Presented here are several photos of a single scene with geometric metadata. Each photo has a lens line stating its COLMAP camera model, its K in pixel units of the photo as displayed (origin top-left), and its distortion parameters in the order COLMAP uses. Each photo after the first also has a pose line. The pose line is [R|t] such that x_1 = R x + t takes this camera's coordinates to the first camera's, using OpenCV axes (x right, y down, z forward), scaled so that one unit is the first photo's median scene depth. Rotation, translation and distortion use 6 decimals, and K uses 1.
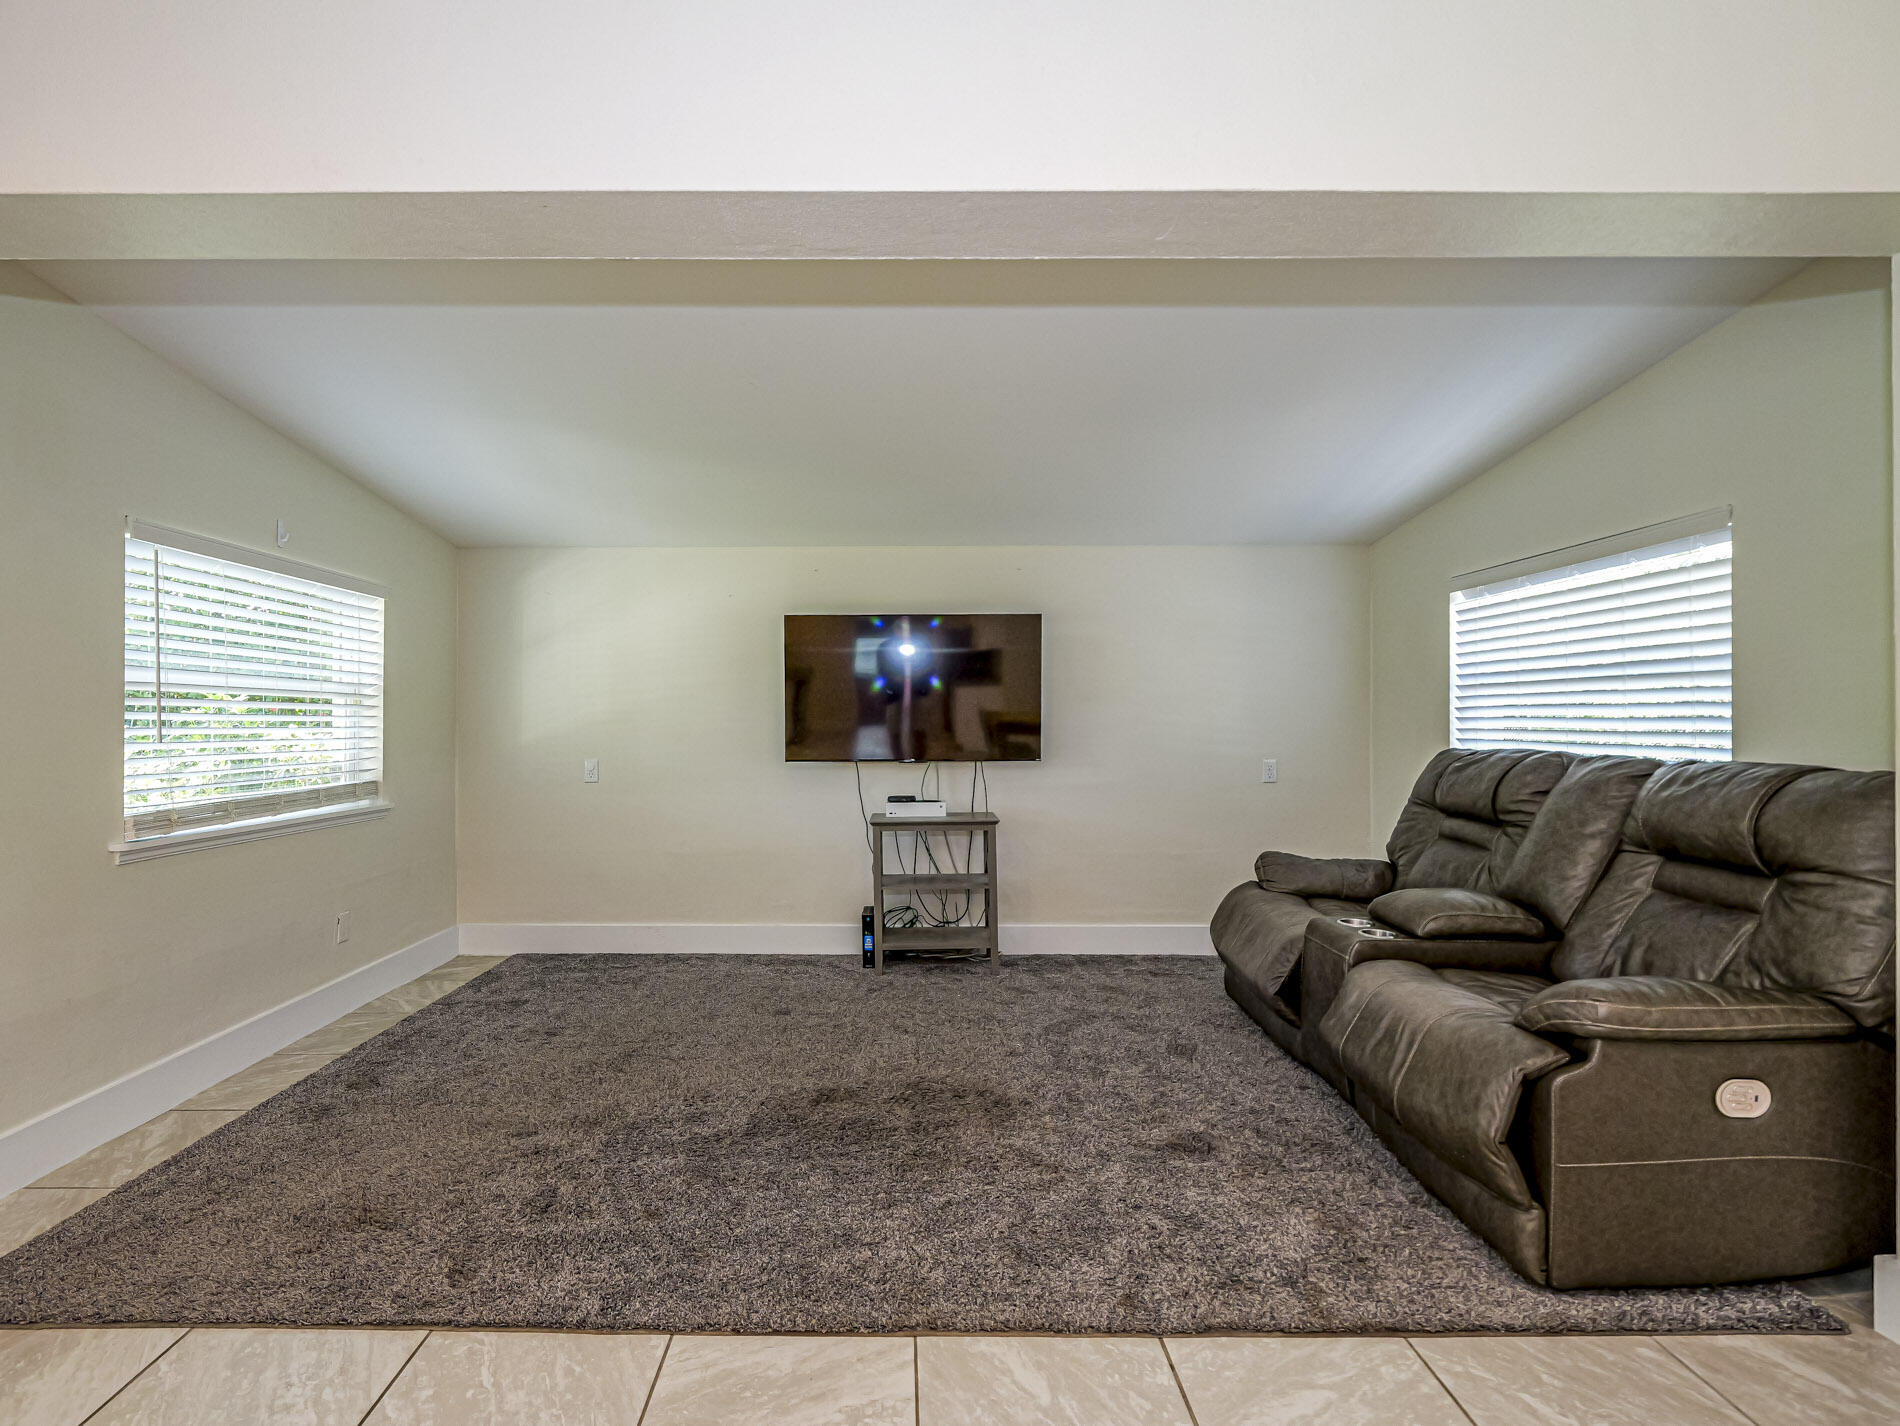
lens RADIAL K [[938.0, 0, 895.7], [0, 938.0, 709.8], [0, 0, 1]] dist [-0.004904, -0.000719]
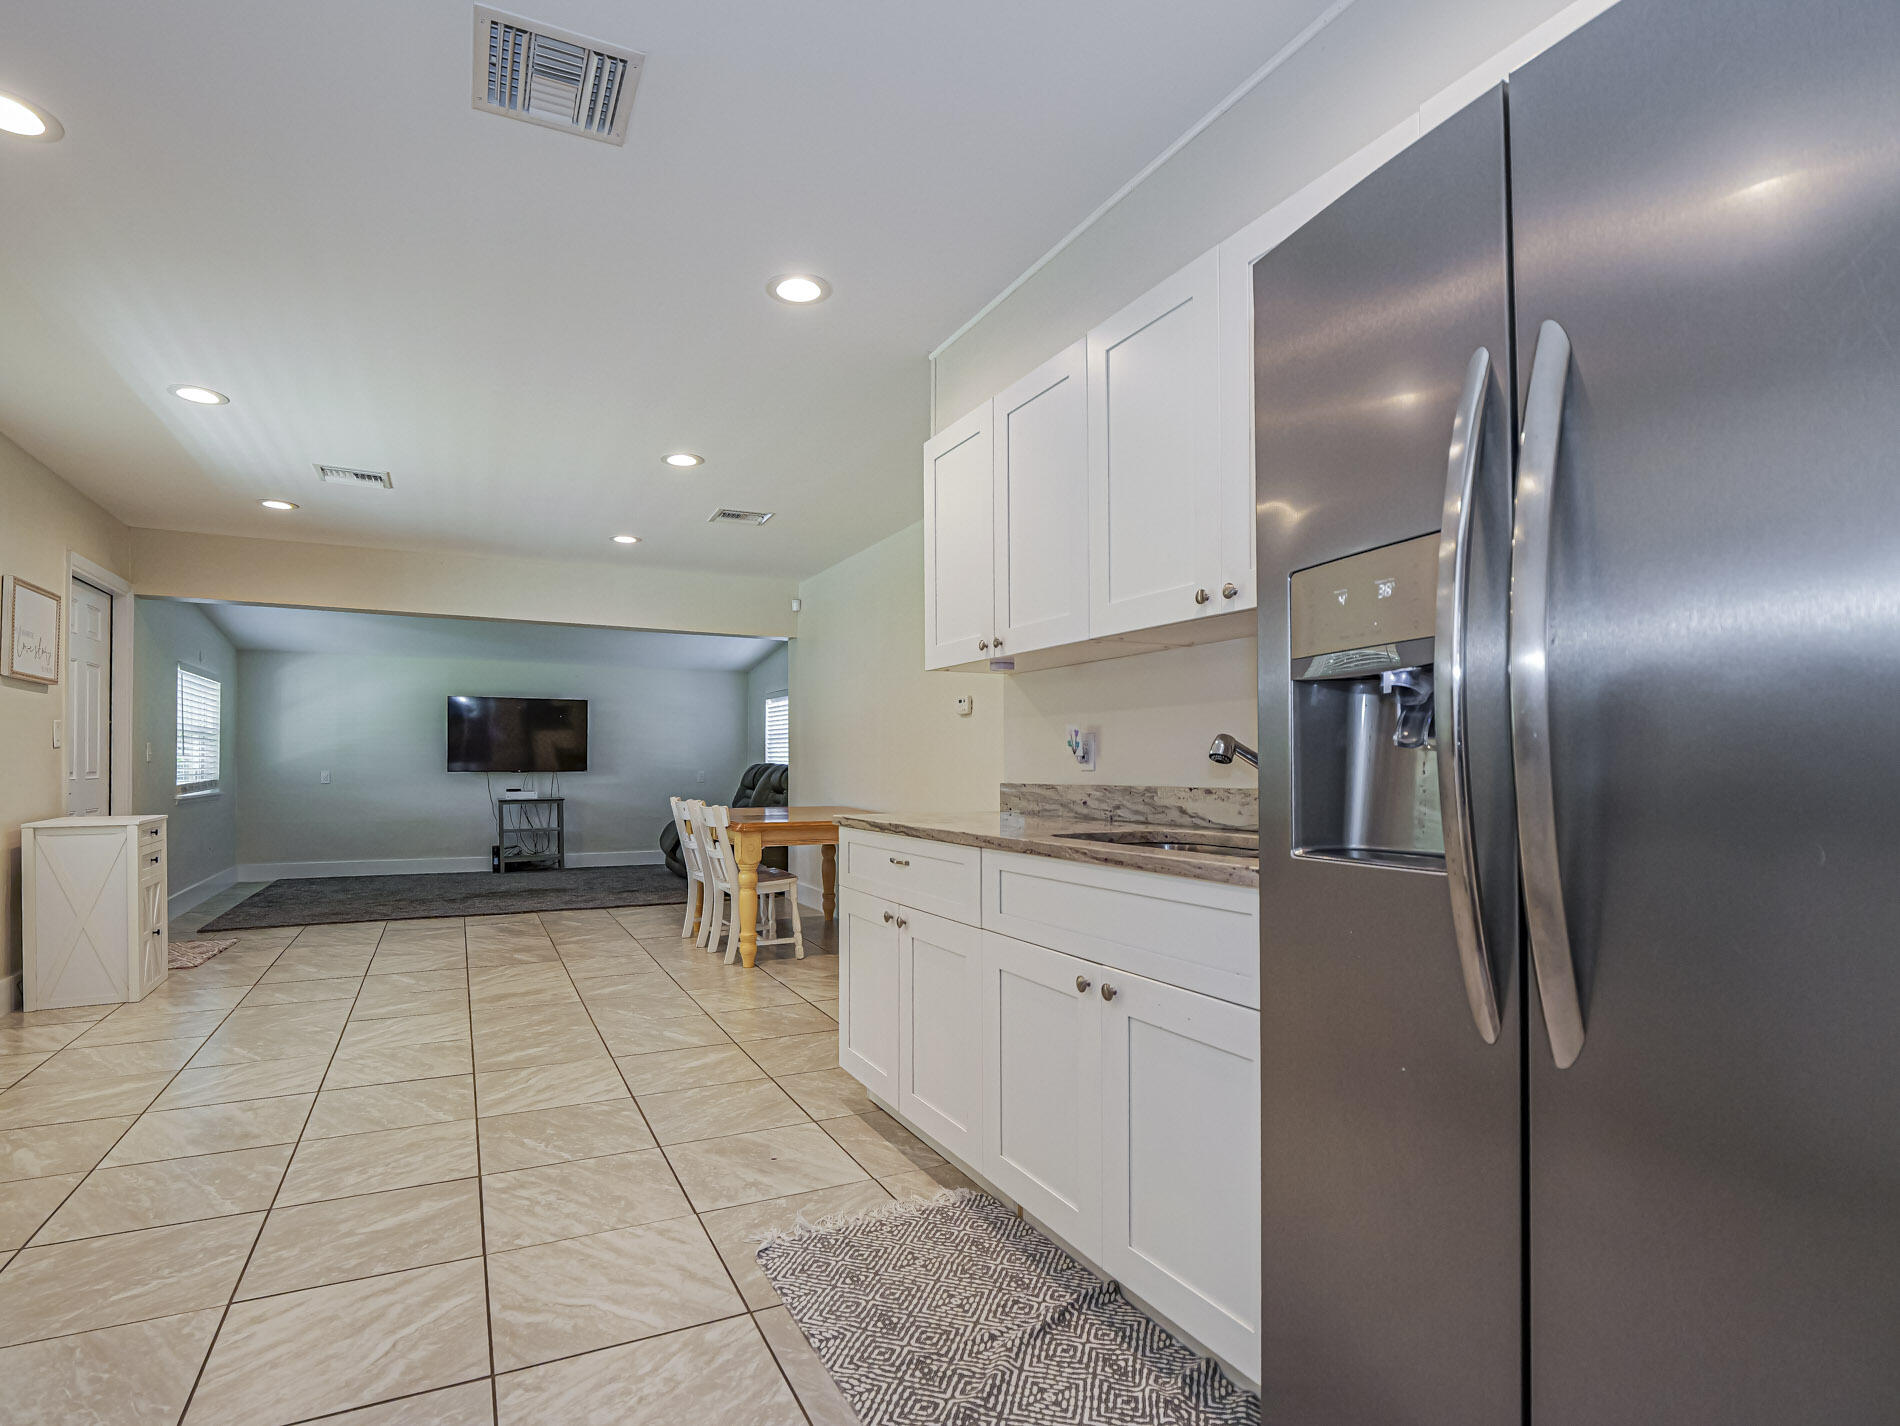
lens RADIAL K [[966.4, 0, 942.4], [0, 966.4, 763.7], [0, 0, 1]] dist [-0.013314, 0.001330]
pose [[0.889097, 0.003613, 0.457704, -0.137211], [-0.010091, 0.999881, 0.011709, 0.005402], [-0.457607, -0.015029, 0.889027, -1.411412]]
